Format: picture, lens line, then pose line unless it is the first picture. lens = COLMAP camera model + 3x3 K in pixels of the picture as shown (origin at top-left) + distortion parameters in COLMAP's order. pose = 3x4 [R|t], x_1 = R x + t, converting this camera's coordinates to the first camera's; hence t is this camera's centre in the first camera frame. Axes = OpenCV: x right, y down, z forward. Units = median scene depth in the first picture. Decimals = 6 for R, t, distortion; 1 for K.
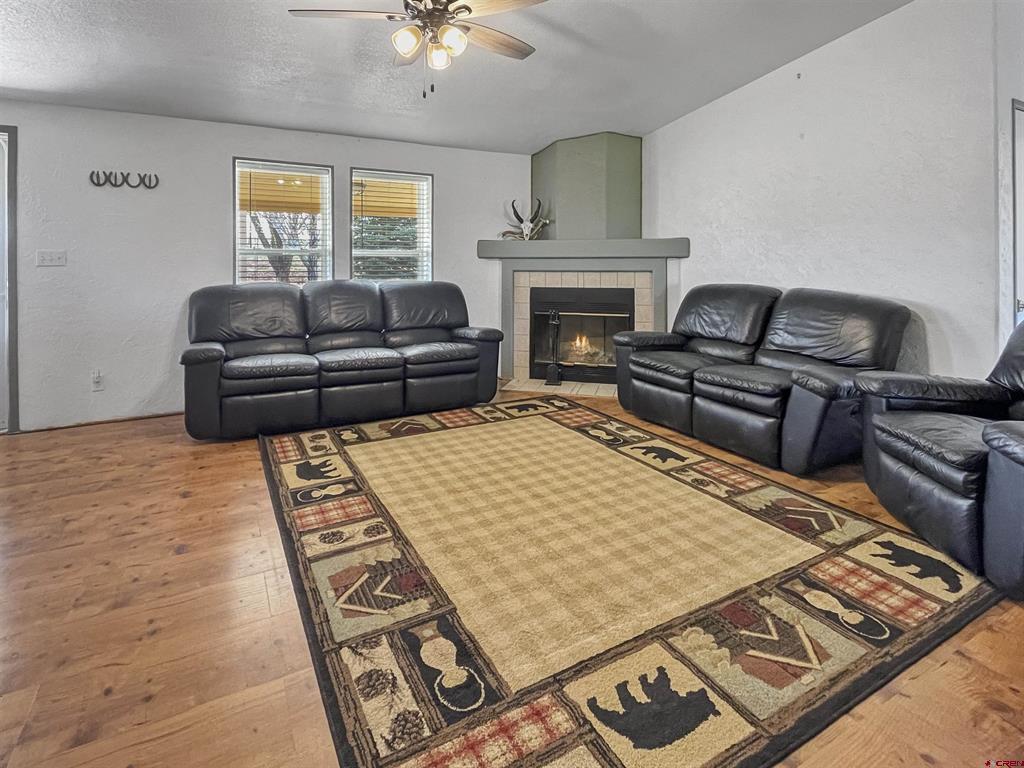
lens RADIAL K [[530.6, 0, 503.7], [0, 530.6, 351.8], [0, 0, 1]] dist [-0.002250, -0.000004]
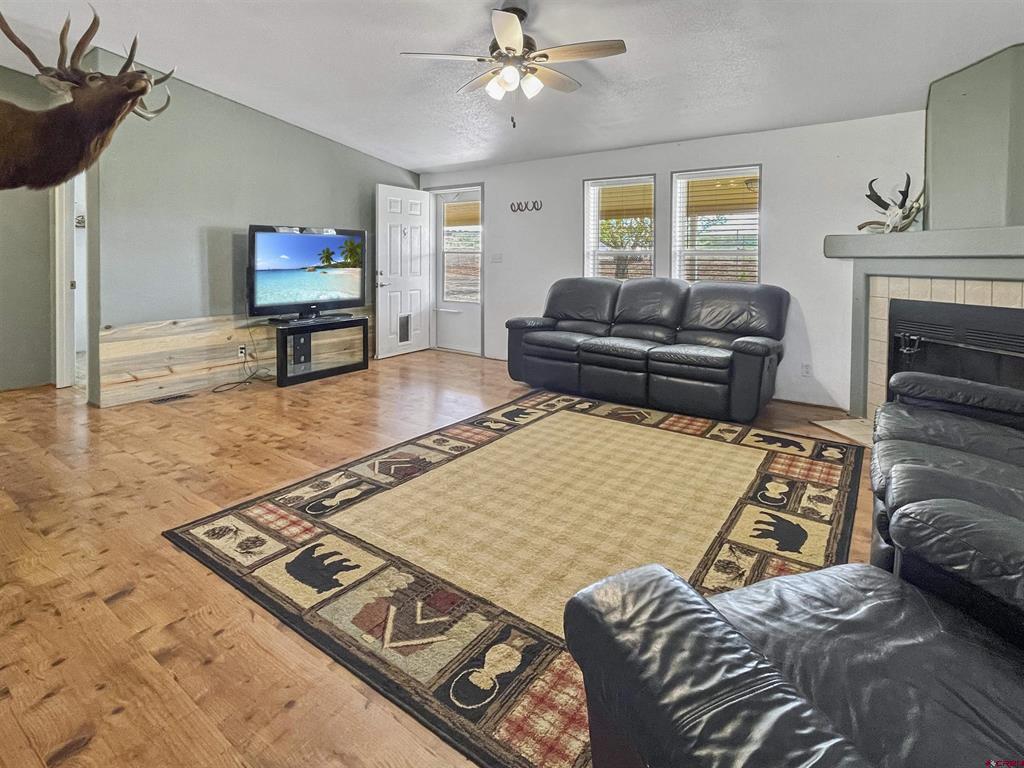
lens RADIAL K [[505.3, 0, 501.6], [0, 505.3, 382.4], [0, 0, 1]] dist [0.002493, 0.000198]
pose [[0.421505, 0.217234, -0.880422, 1.259565], [-0.158027, 0.973623, 0.164575, -0.109503], [0.892951, 0.069761, 0.444716, 0.611669]]
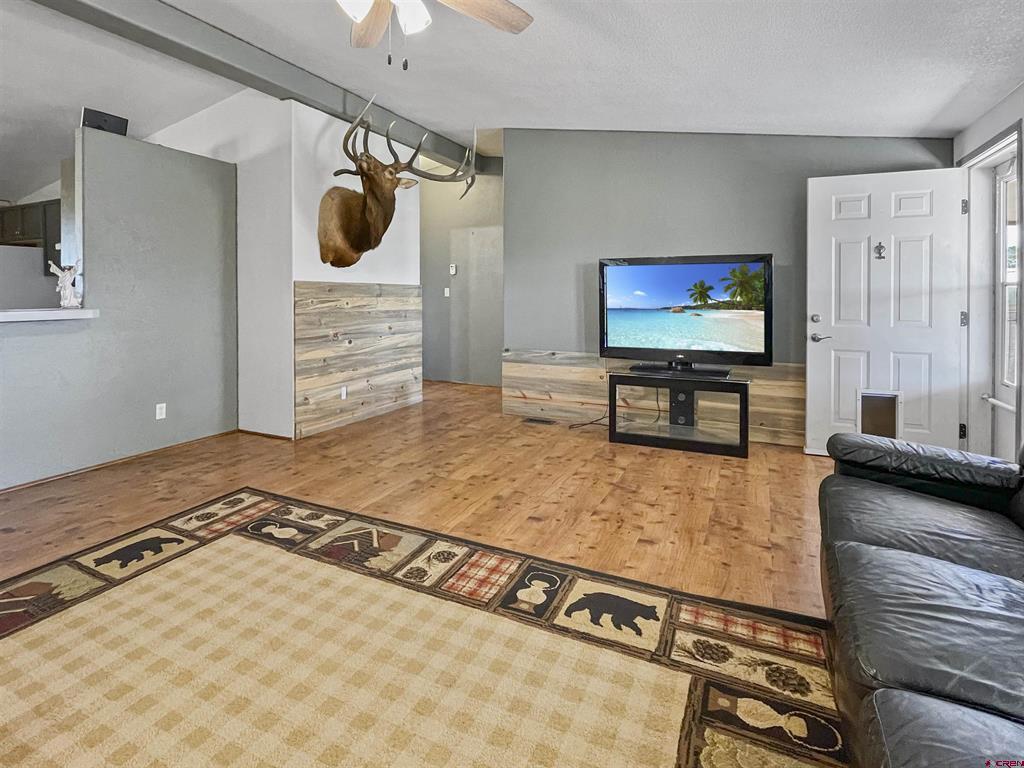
lens RADIAL K [[524.5, 0, 515.2], [0, 524.5, 385.3], [0, 0, 1]] dist [-0.000599, -0.000083]
pose [[-0.814486, 0.098262, -0.571801, 0.162179], [-0.103489, 0.945143, 0.309831, -0.396426], [0.570878, 0.311528, -0.759637, 2.212157]]
